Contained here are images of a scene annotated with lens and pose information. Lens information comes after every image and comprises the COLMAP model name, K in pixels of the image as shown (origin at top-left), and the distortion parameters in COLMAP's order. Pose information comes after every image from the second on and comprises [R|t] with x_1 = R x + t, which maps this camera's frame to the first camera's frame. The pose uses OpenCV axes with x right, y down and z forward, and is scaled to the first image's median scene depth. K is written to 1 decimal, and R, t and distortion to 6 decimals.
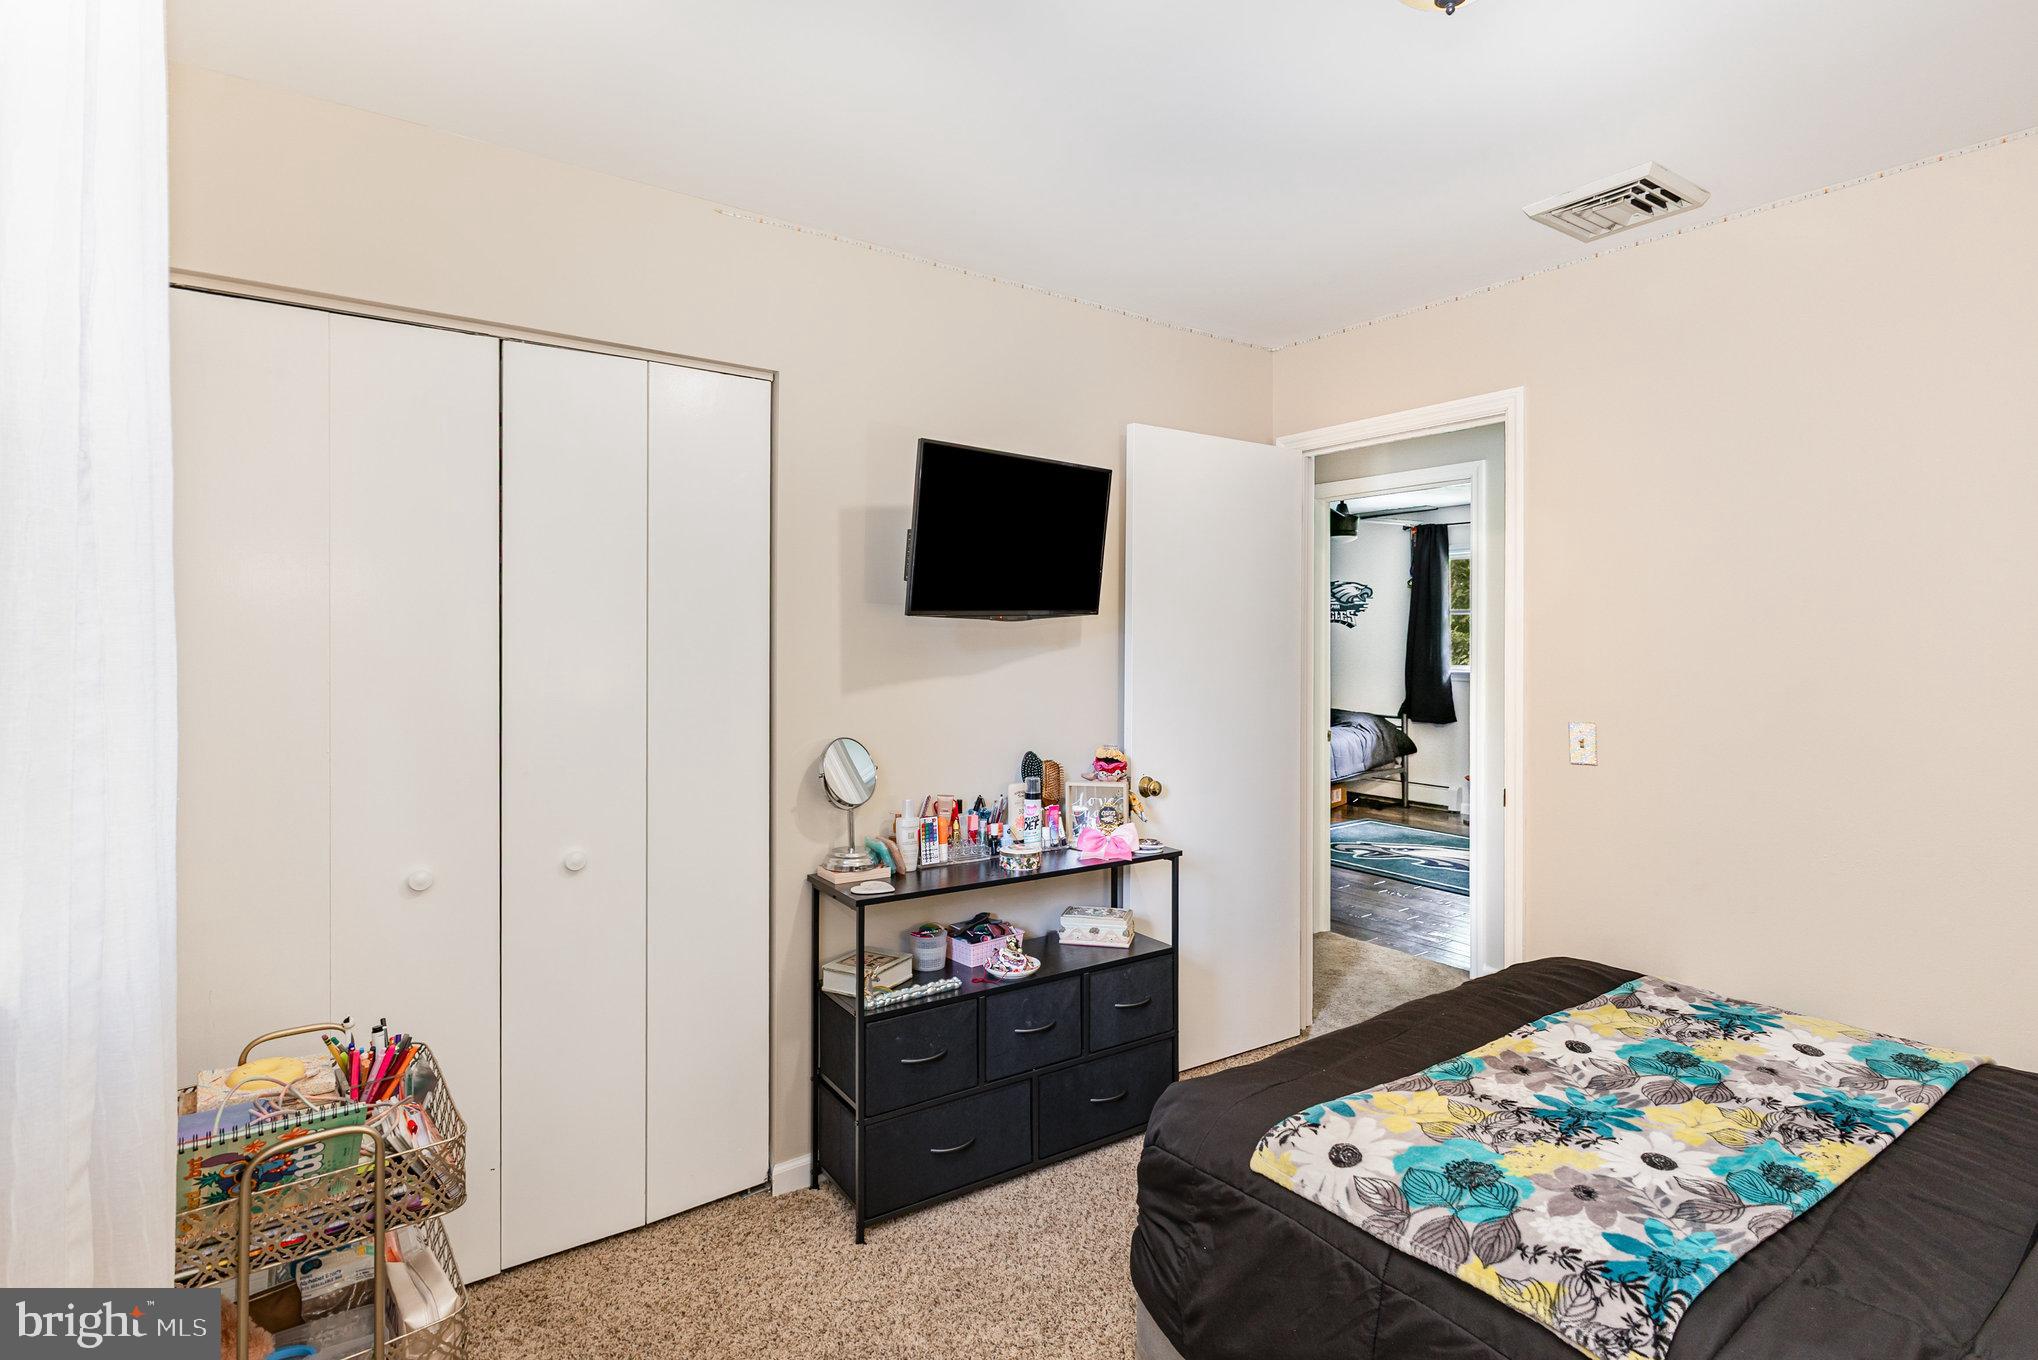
lens RADIAL K [[990.3, 0, 1023.1], [0, 990.3, 659.5], [0, 0, 1]] dist [-0.000305, -0.000164]
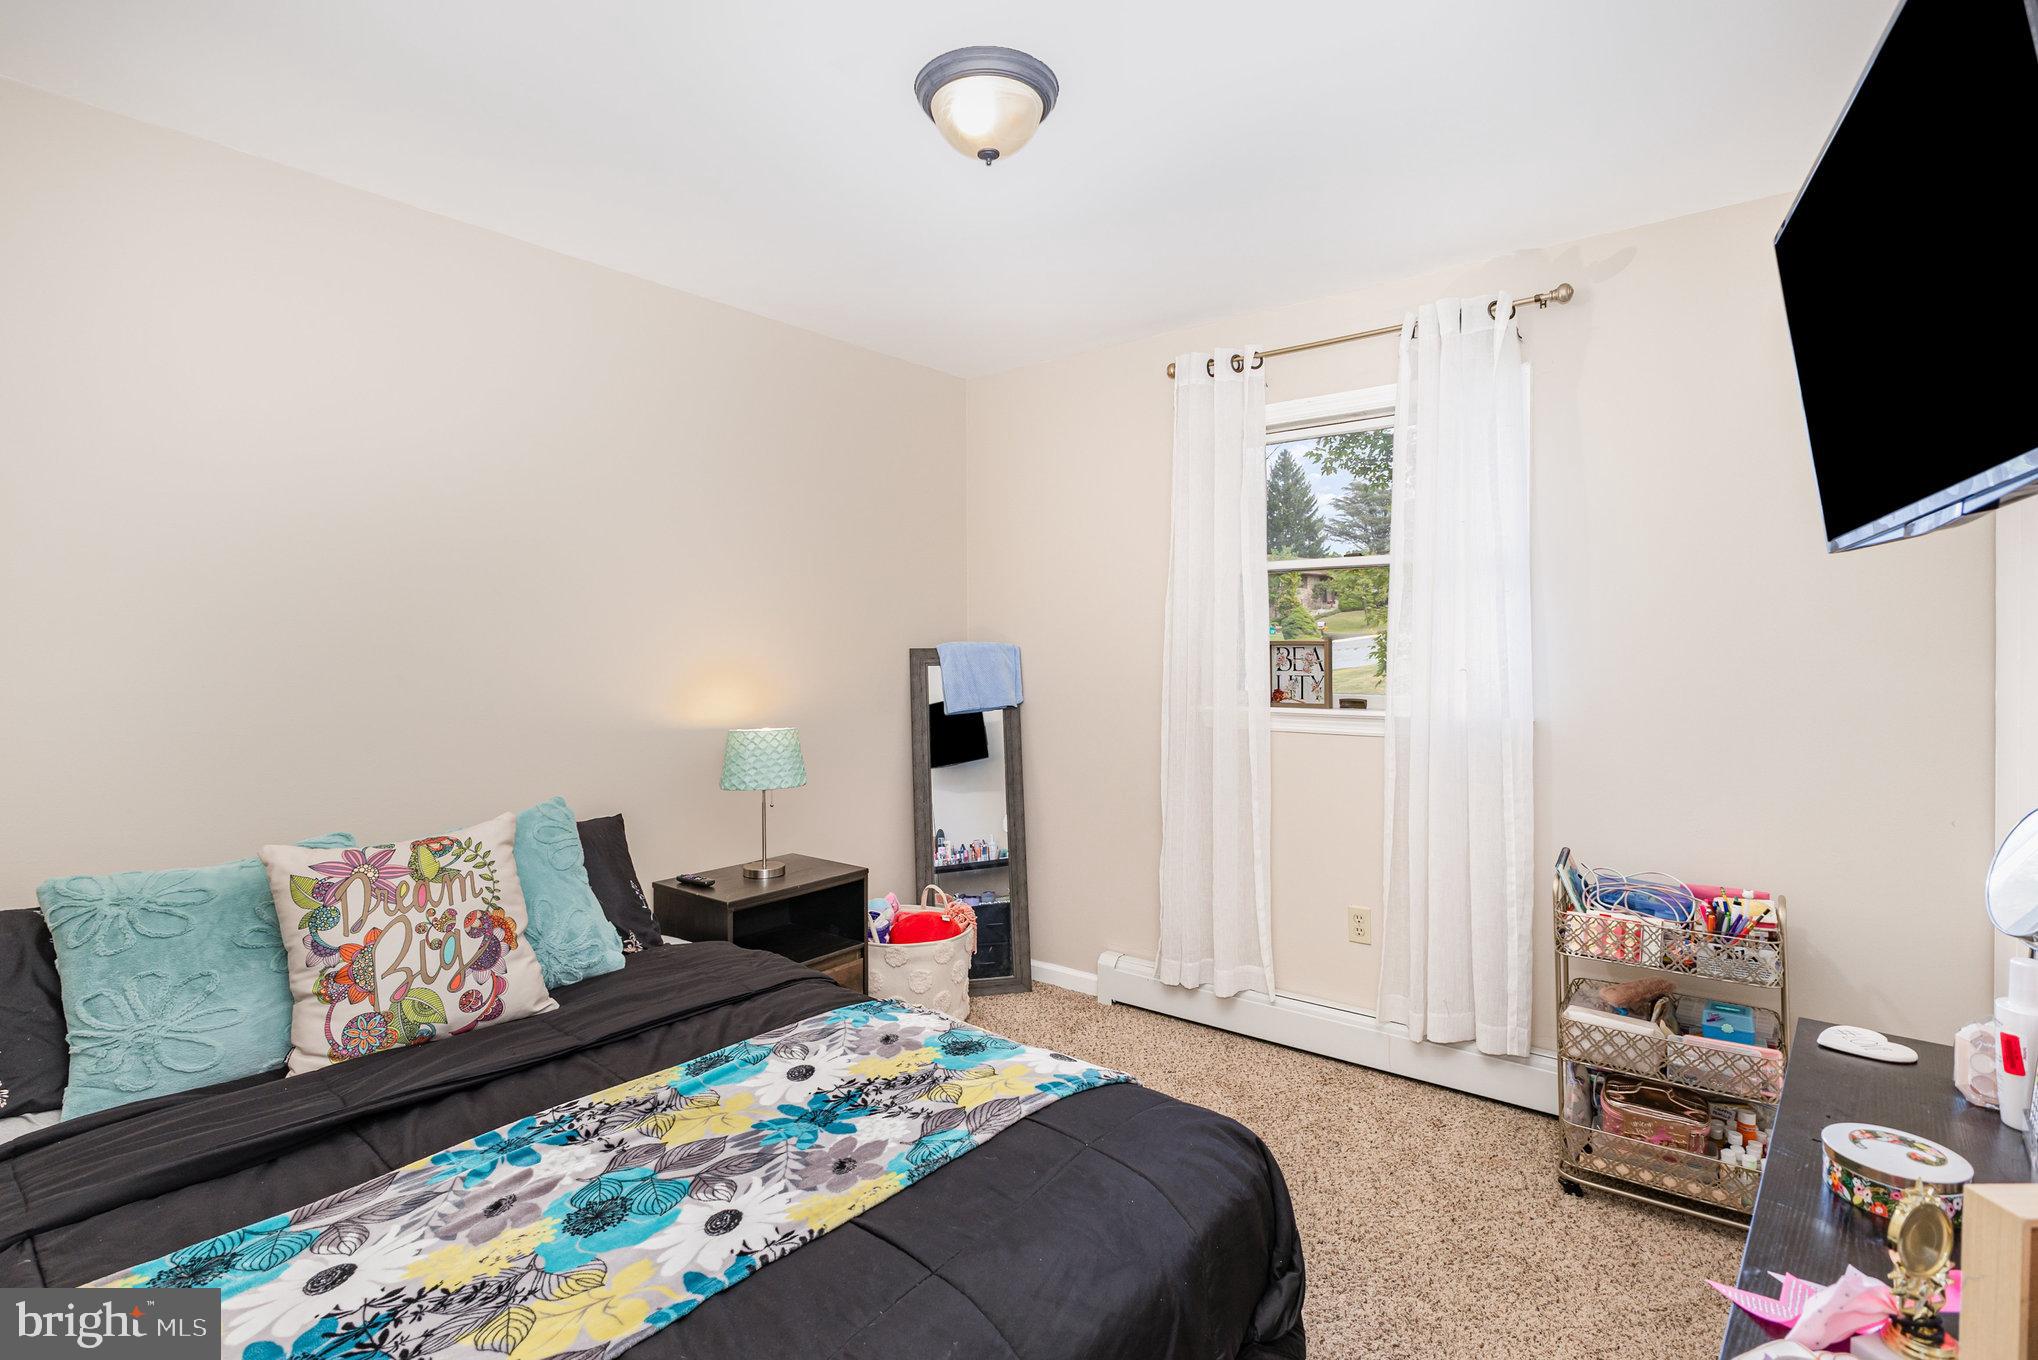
lens RADIAL K [[990.3, 0, 1023.1], [0, 990.3, 659.5], [0, 0, 1]] dist [-0.000305, -0.000164]
pose [[-0.963978, 0.003308, -0.265961, 0.611816], [-0.002078, 0.999798, 0.019968, 0.004974], [0.265974, 0.019802, -0.963777, 1.895856]]
